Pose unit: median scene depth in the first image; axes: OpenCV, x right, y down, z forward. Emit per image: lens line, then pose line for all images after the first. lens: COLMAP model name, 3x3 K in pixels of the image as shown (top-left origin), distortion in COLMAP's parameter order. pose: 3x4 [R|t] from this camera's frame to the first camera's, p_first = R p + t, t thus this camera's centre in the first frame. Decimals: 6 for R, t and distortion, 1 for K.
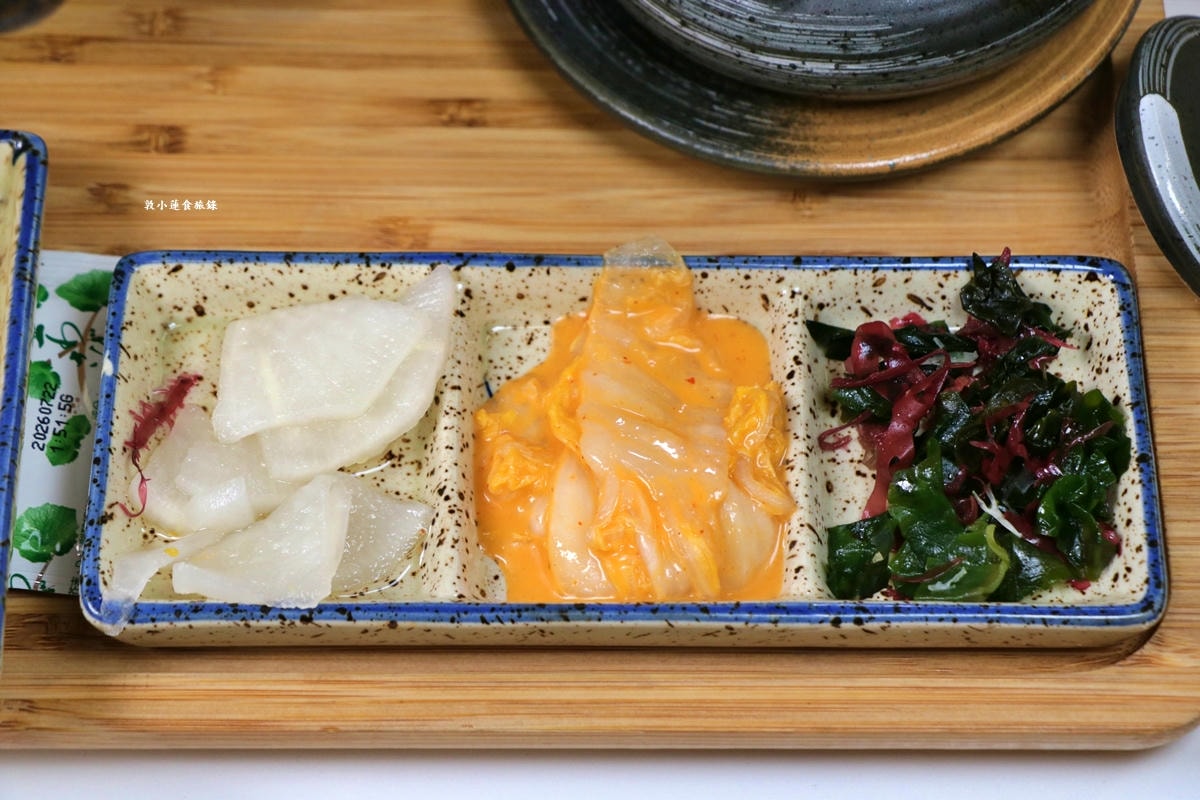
lens RADIAL K [[2761.1, 0, 597.7], [0, 2761.1, 397.8], [0, 0, 1]] dist [0.082980, 0.000000]
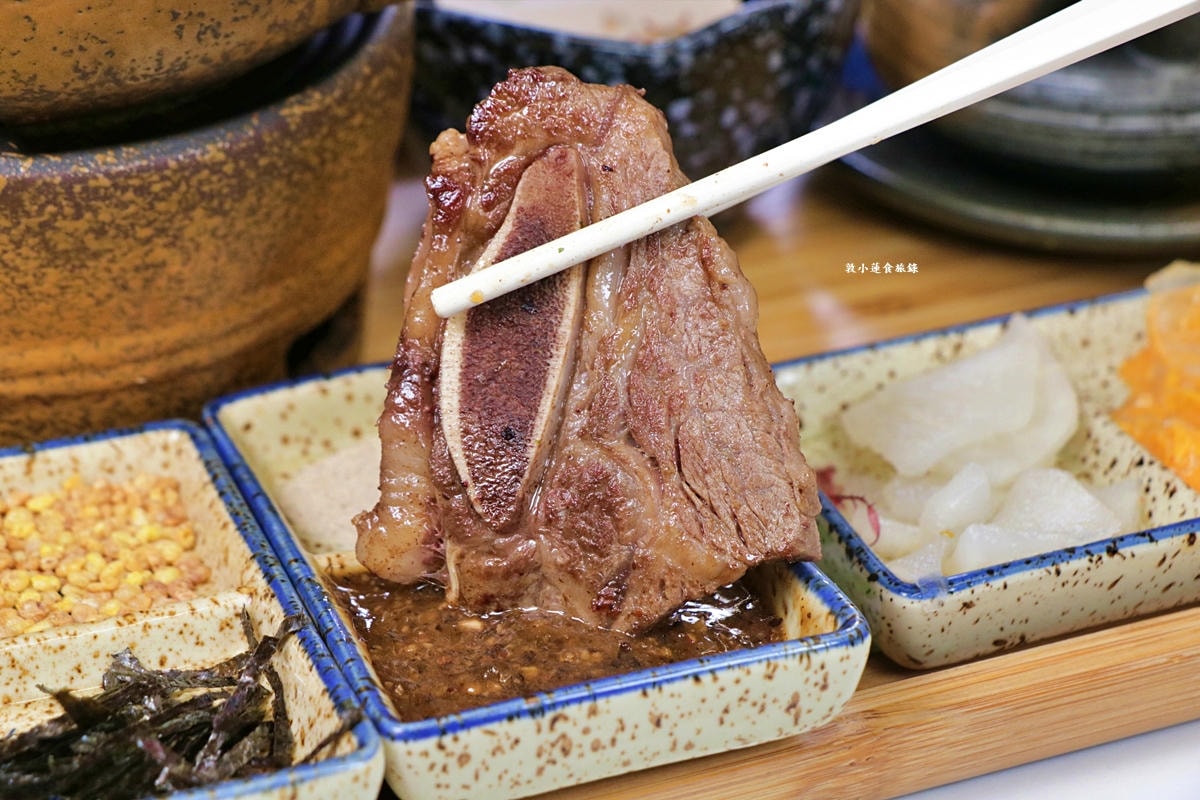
lens RADIAL K [[2761.1, 0, 602.4], [0, 2761.1, 401.8], [0, 0, 1]] dist [0.082980, 0.000000]
pose [[0.930058, -0.204384, 0.305317, -0.539011], [0.326645, 0.840417, -0.432437, 0.384933], [-0.168210, 0.501922, 0.848398, 0.199488]]
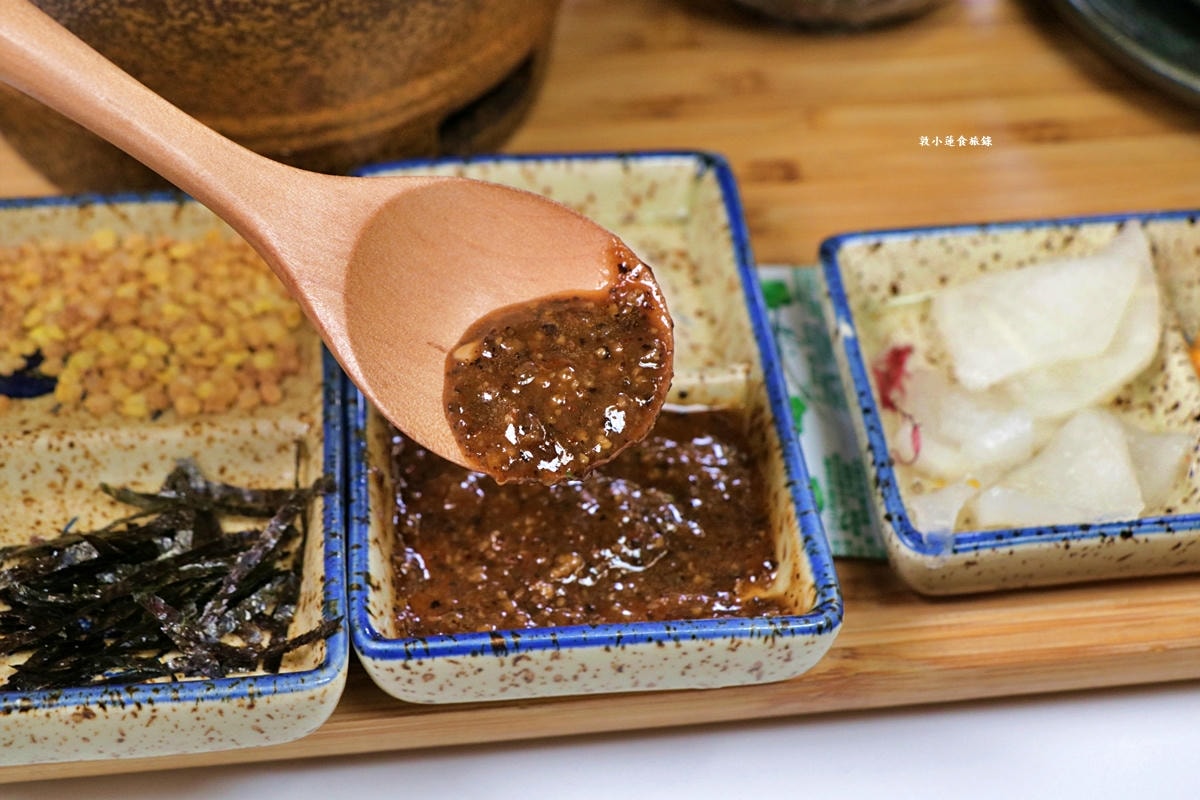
lens RADIAL K [[2147.3, 0, 602.8], [0, 2147.3, 400.8], [0, 0, 1]] dist [-0.000998, 0.000000]
pose [[0.992245, -0.081697, 0.093675, -0.351739], [0.097586, 0.978812, -0.180013, 0.150550], [-0.076983, 0.187758, 0.979194, 0.260164]]
